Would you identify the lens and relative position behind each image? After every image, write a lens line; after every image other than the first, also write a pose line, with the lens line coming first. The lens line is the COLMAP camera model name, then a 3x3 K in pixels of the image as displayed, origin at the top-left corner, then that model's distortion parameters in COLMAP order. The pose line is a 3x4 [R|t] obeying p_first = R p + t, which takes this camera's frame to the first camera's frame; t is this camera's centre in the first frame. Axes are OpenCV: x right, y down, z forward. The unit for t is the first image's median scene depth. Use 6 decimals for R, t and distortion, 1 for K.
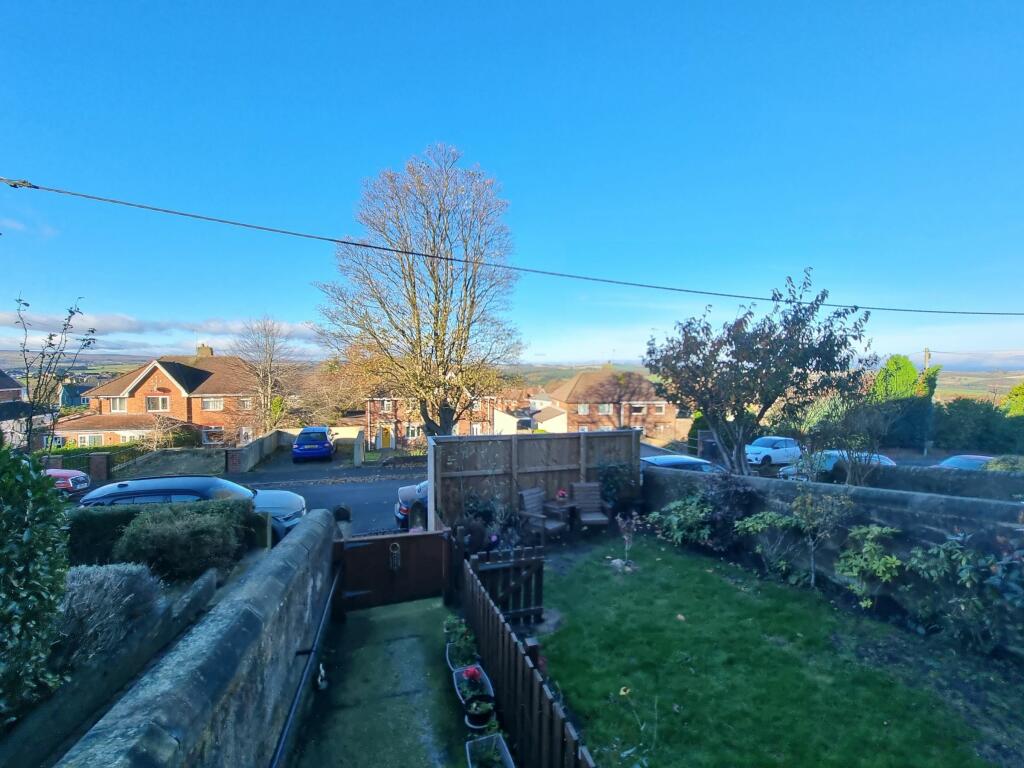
lens RADIAL K [[420.9, 0, 517.6], [0, 420.9, 388.3], [0, 0, 1]] dist [-0.005877, 0.001197]
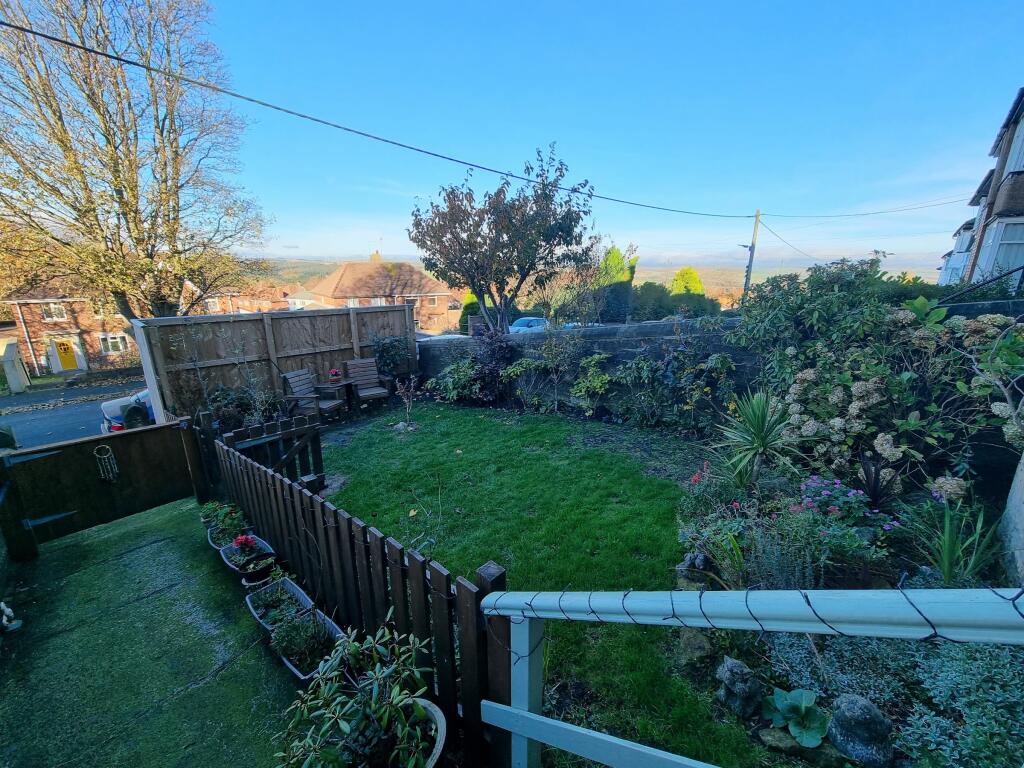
lens RADIAL K [[420.9, 0, 520.9], [0, 420.9, 385.8], [0, 0, 1]] dist [-0.005877, 0.001197]
pose [[0.863176, -0.135413, 0.486405, 0.004977], [0.018450, 0.971181, 0.237630, 0.065656], [-0.504565, -0.196142, 0.840799, 0.003714]]
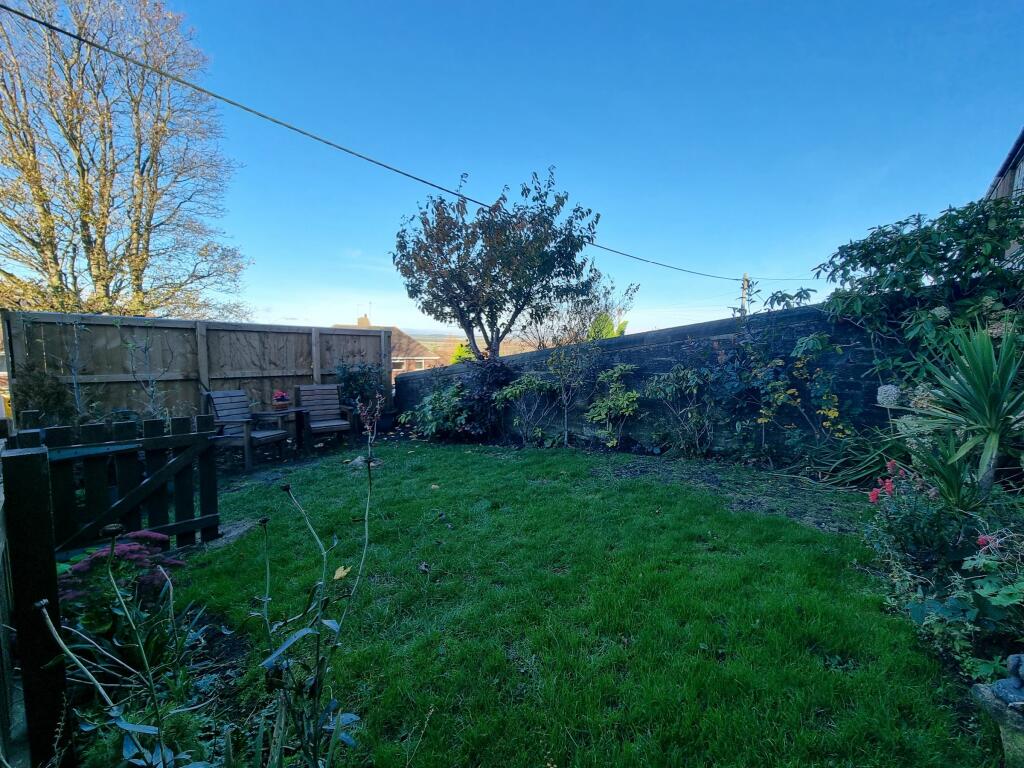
lens RADIAL K [[420.9, 0, 520.4], [0, 420.9, 386.2], [0, 0, 1]] dist [-0.005877, 0.001197]
pose [[0.848485, -0.044117, 0.527378, 0.073525], [0.007944, 0.997469, 0.070660, 0.183047], [-0.529161, -0.055764, 0.846687, 0.163746]]
